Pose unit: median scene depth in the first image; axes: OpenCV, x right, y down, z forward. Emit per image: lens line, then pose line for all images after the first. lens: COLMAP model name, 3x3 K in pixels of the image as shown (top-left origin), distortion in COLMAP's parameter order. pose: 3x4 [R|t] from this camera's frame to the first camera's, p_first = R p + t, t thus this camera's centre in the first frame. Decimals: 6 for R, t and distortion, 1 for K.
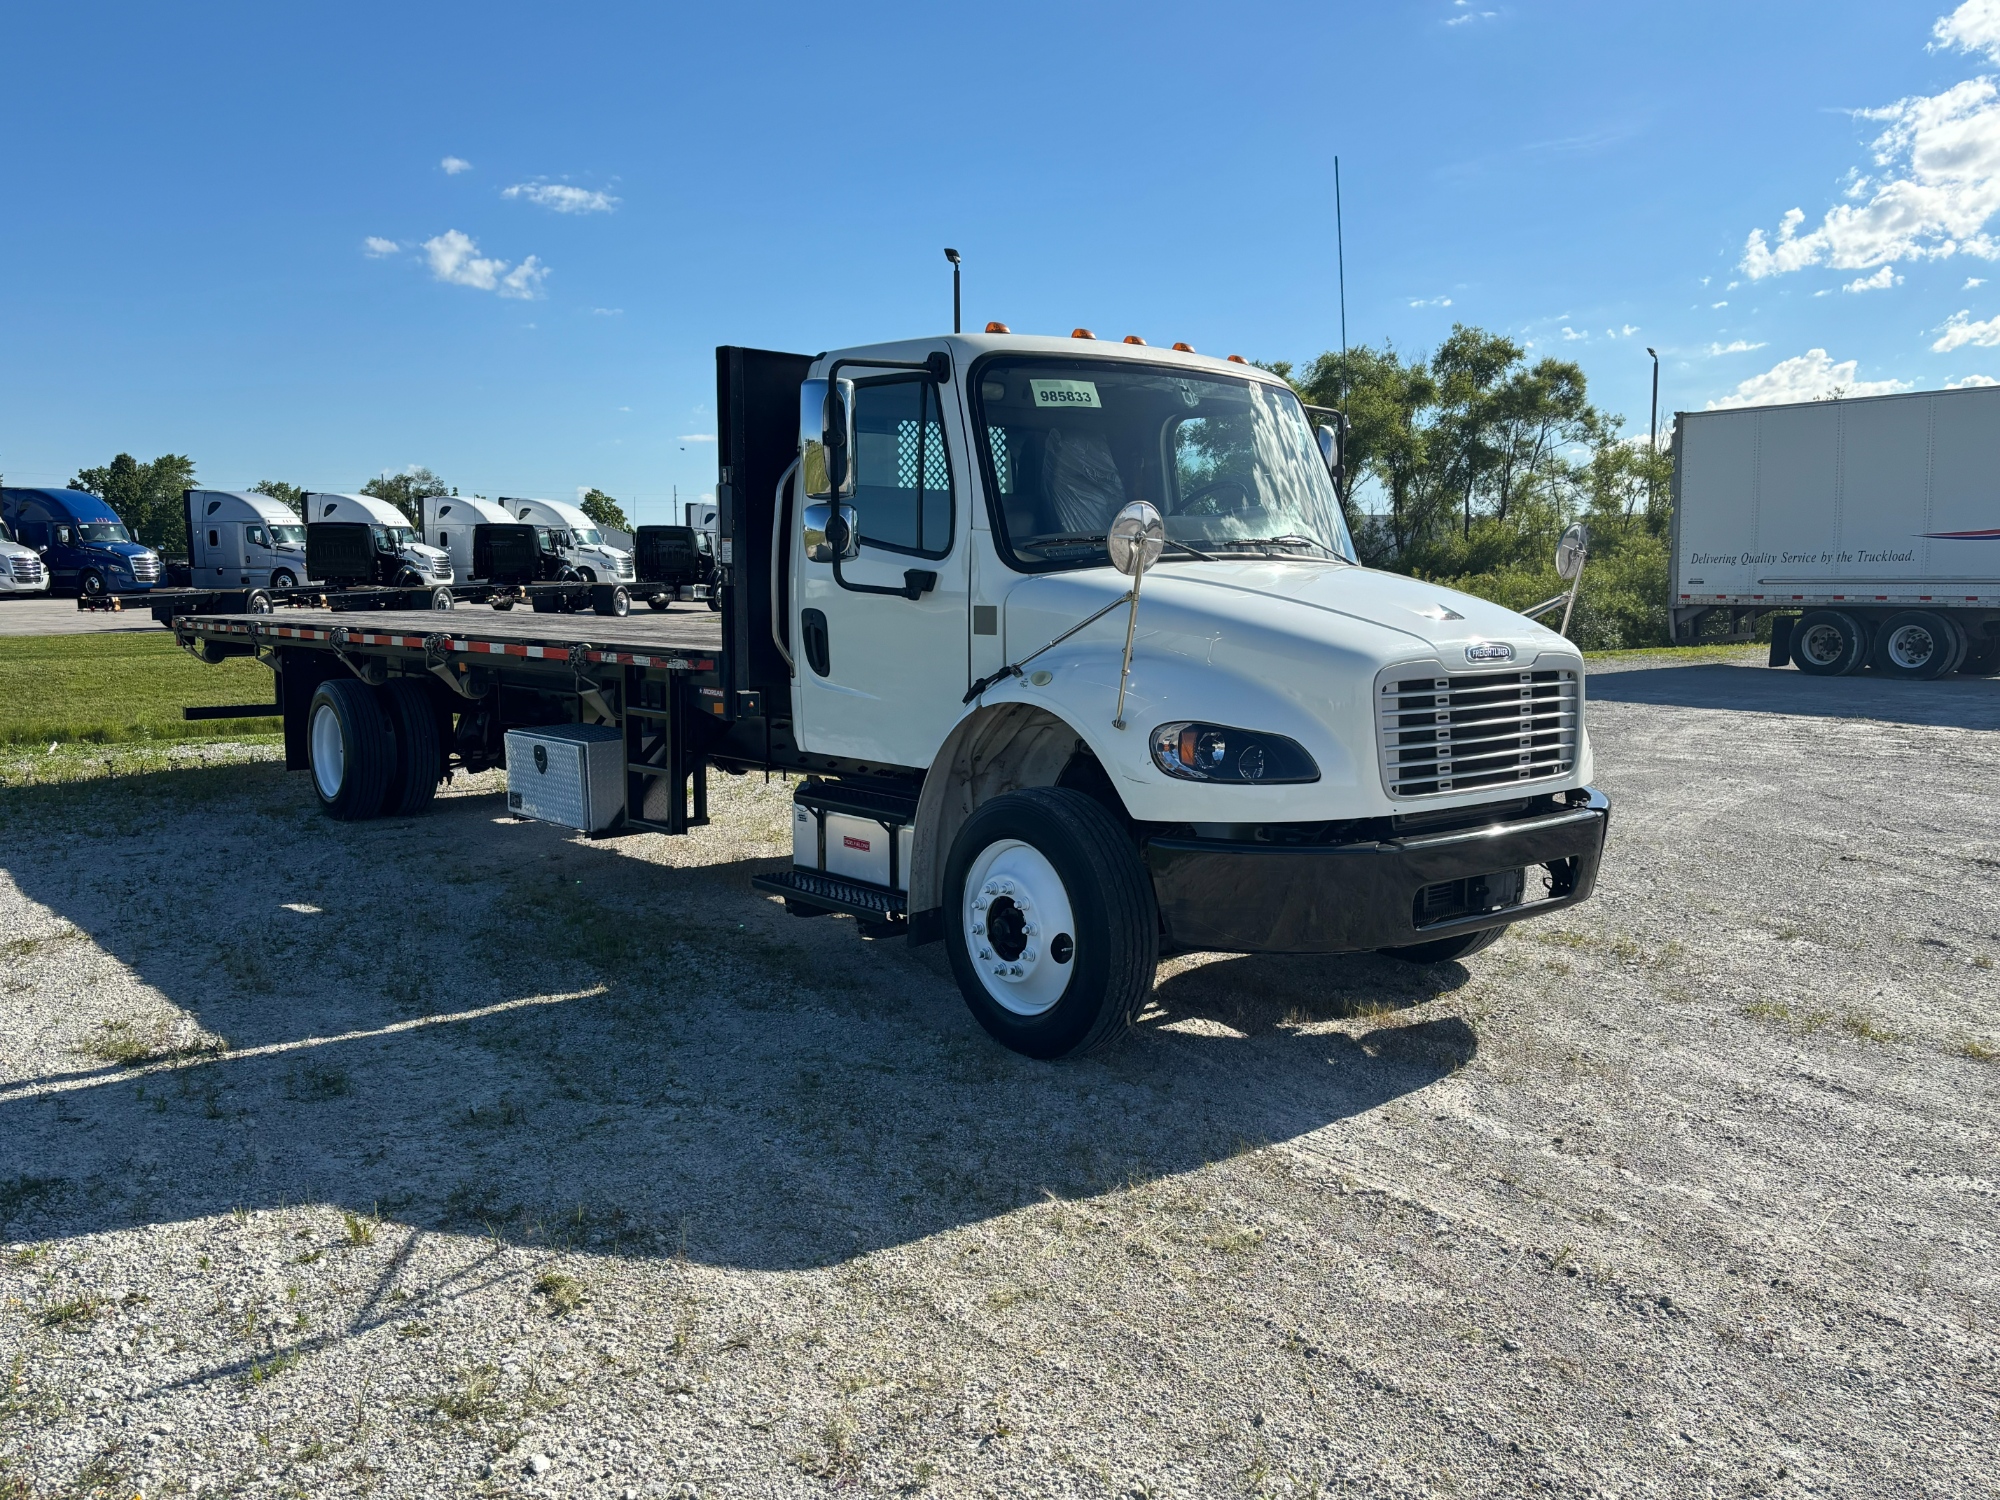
lens RADIAL K [[1750.5, 0, 1000.0], [0, 1750.5, 750.0], [0, 0, 1]] dist [0.074032, -0.106607]
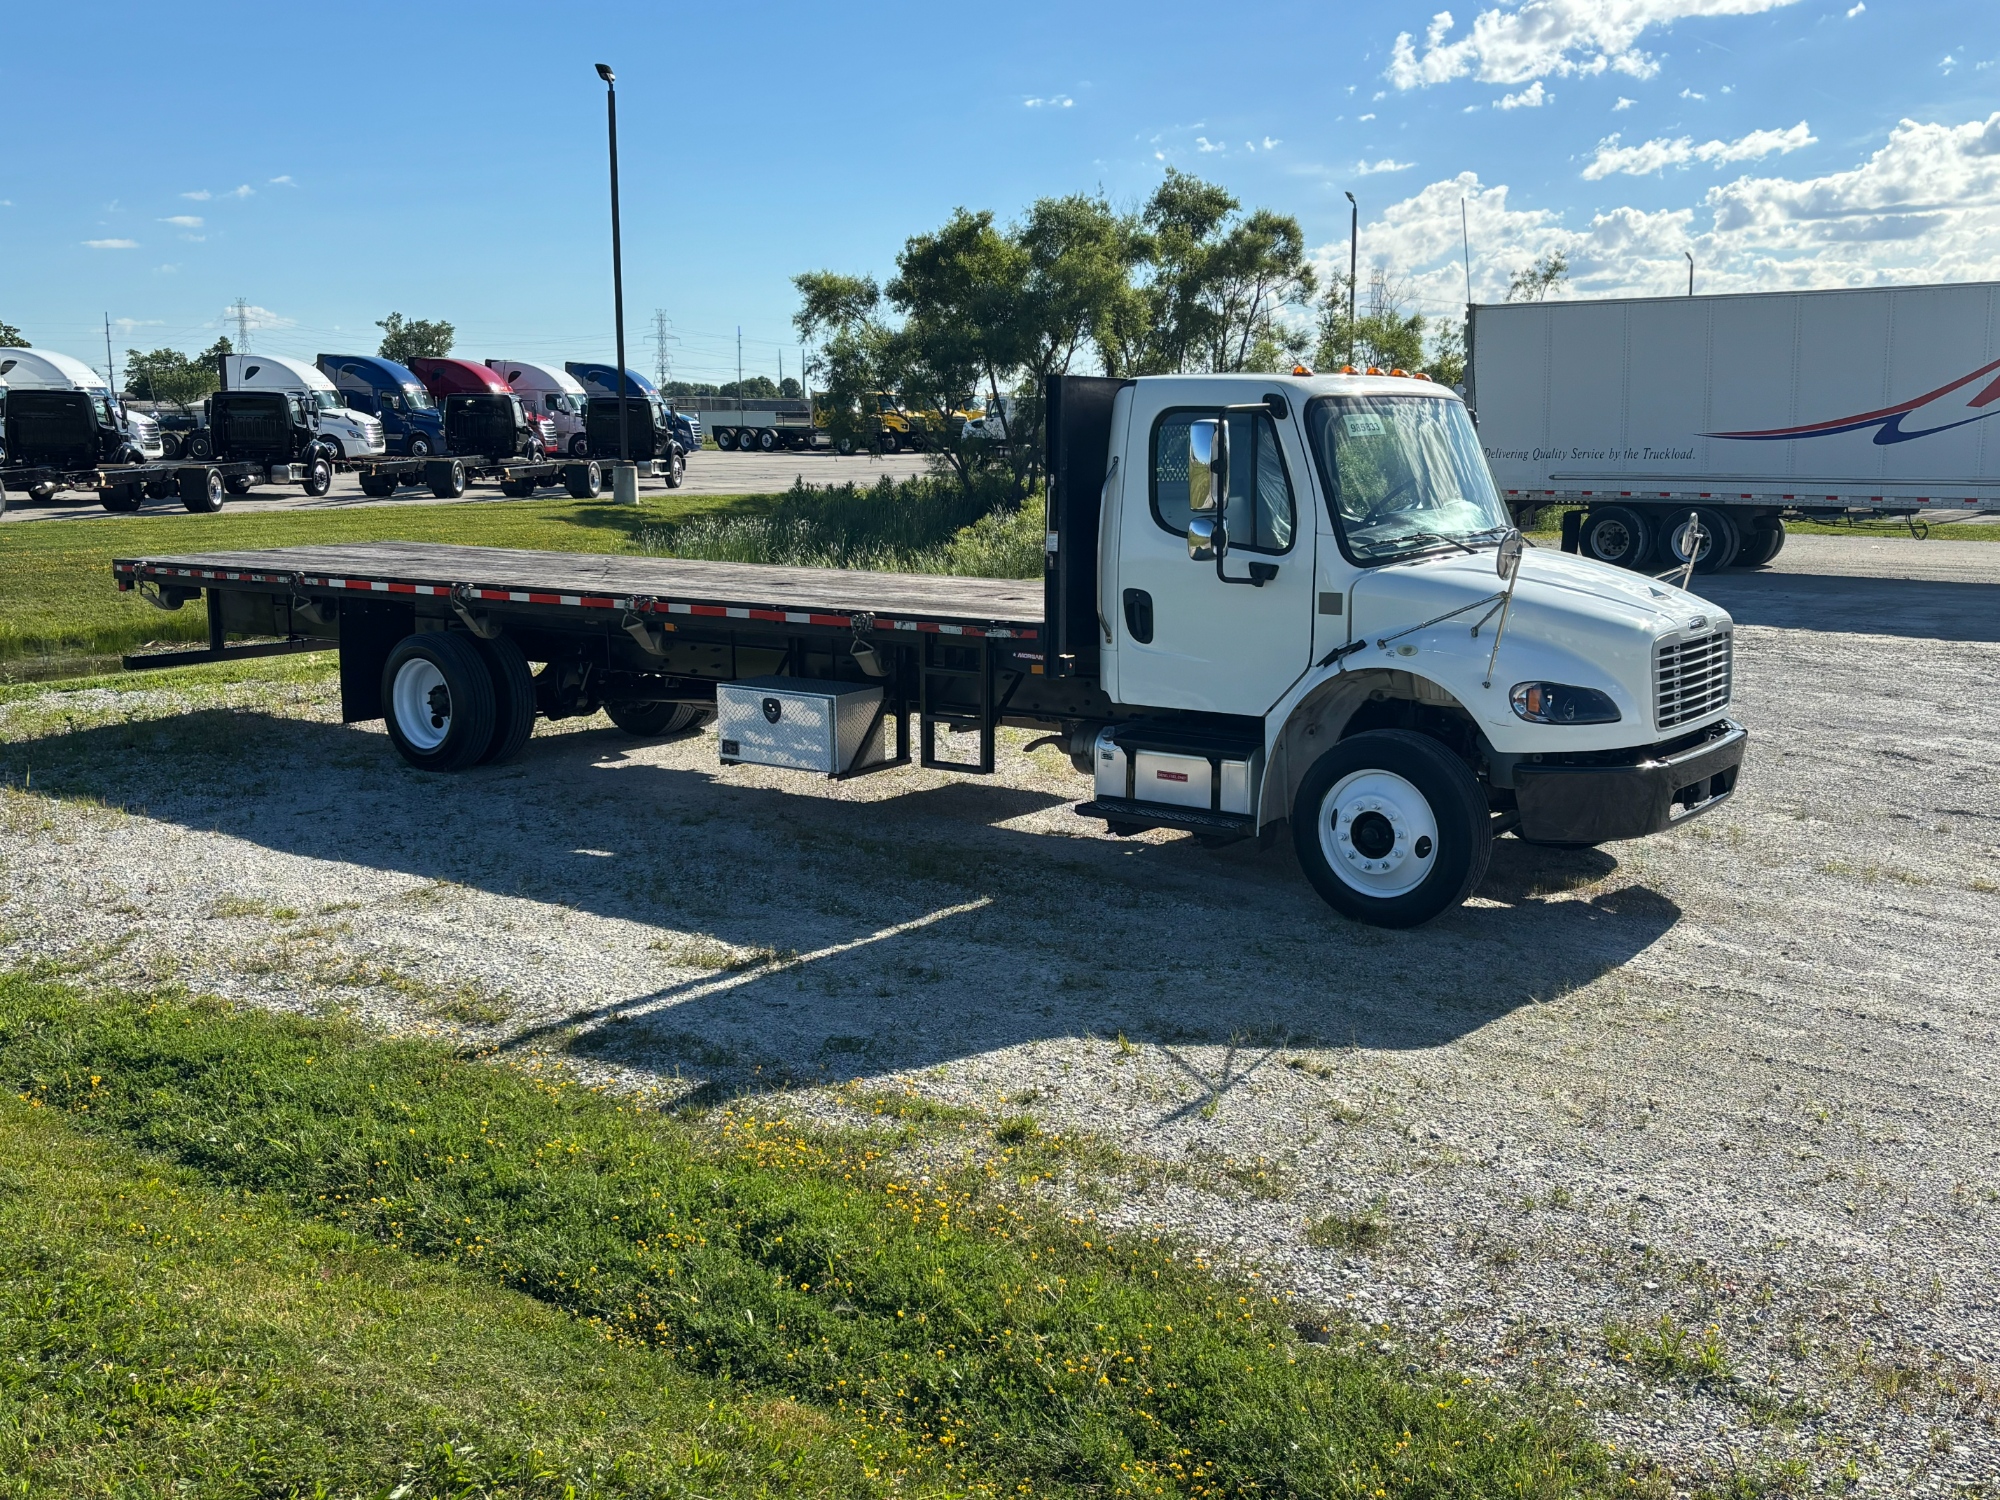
lens RADIAL K [[2135.5, 0, 999.2], [0, 2135.5, 817.9], [0, 0, 1]] dist [0.119932, -0.476866]
pose [[0.973109, -0.043687, 0.226162, -0.423653], [0.024499, 0.995910, 0.086967, -0.040816], [-0.229037, -0.079088, 0.970200, -0.354273]]
